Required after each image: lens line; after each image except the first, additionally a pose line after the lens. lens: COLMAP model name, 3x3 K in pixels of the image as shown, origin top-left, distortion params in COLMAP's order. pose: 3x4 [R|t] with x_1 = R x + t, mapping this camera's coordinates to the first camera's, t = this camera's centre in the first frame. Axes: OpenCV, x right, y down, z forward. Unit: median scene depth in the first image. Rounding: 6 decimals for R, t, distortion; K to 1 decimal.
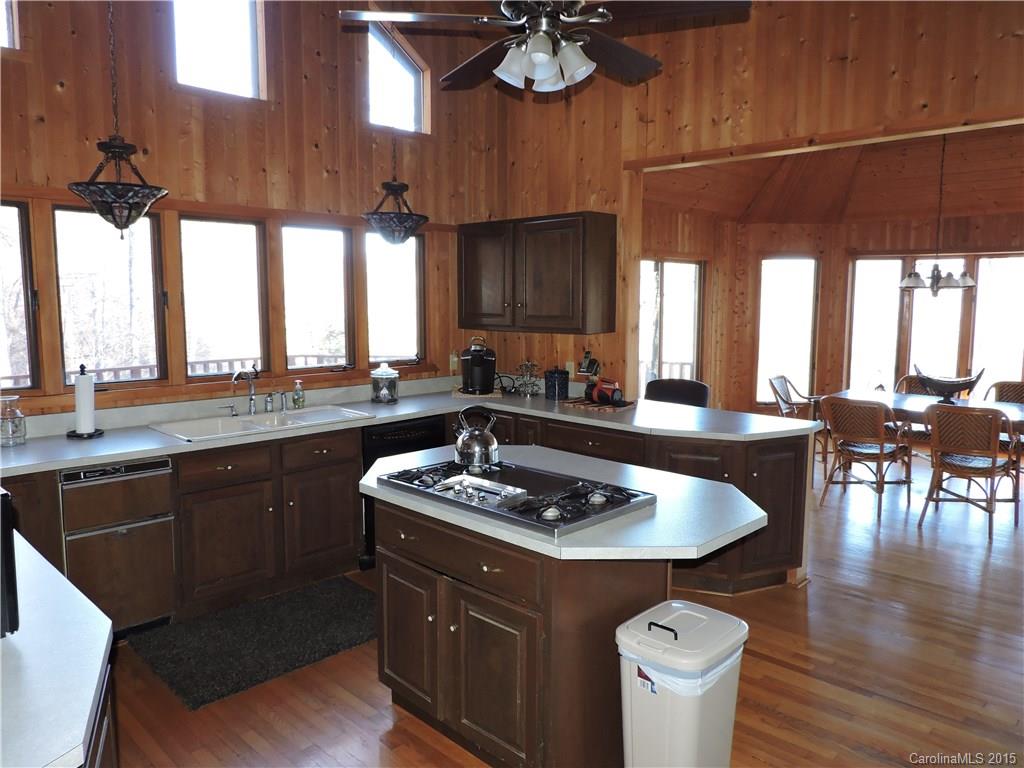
lens RADIAL K [[733.6, 0, 512.0], [0, 733.6, 384.0], [0, 0, 1]] dist [-0.028916, 0.015176]
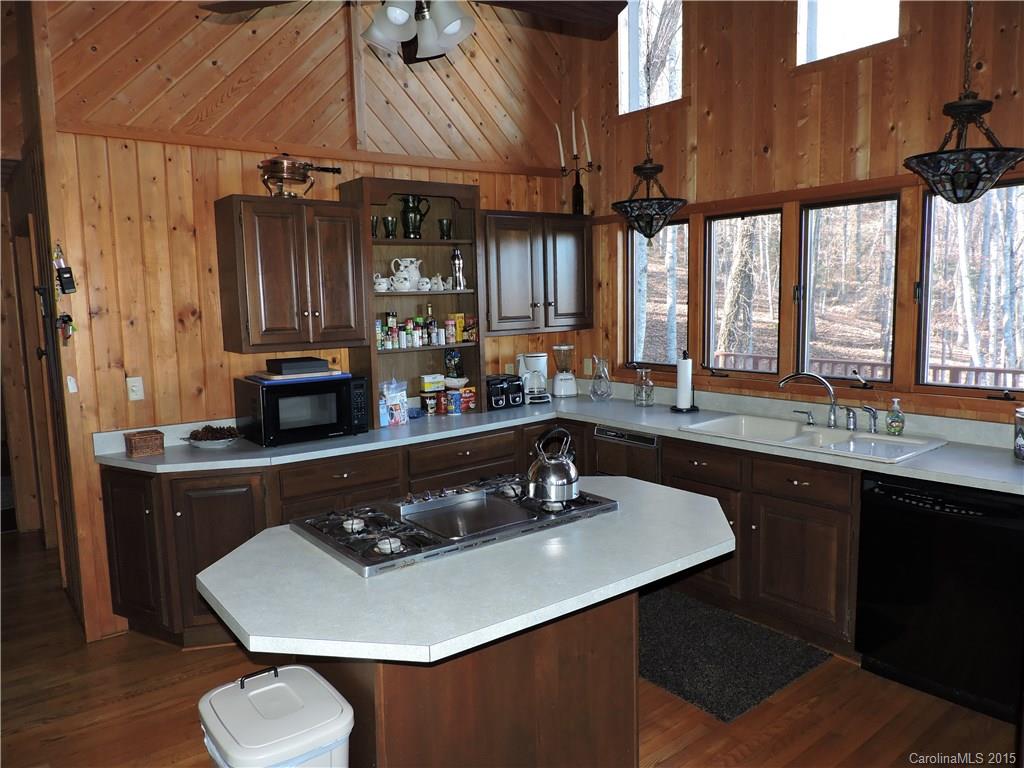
lens RADIAL K [[733.6, 0, 512.0], [0, 733.6, 384.0], [0, 0, 1]] dist [-0.028916, 0.015176]
pose [[-0.133588, 0.121174, -0.983601, 0.617879], [-0.089195, 0.986999, 0.133707, -0.104291], [0.987015, 0.105594, -0.121043, 0.831336]]
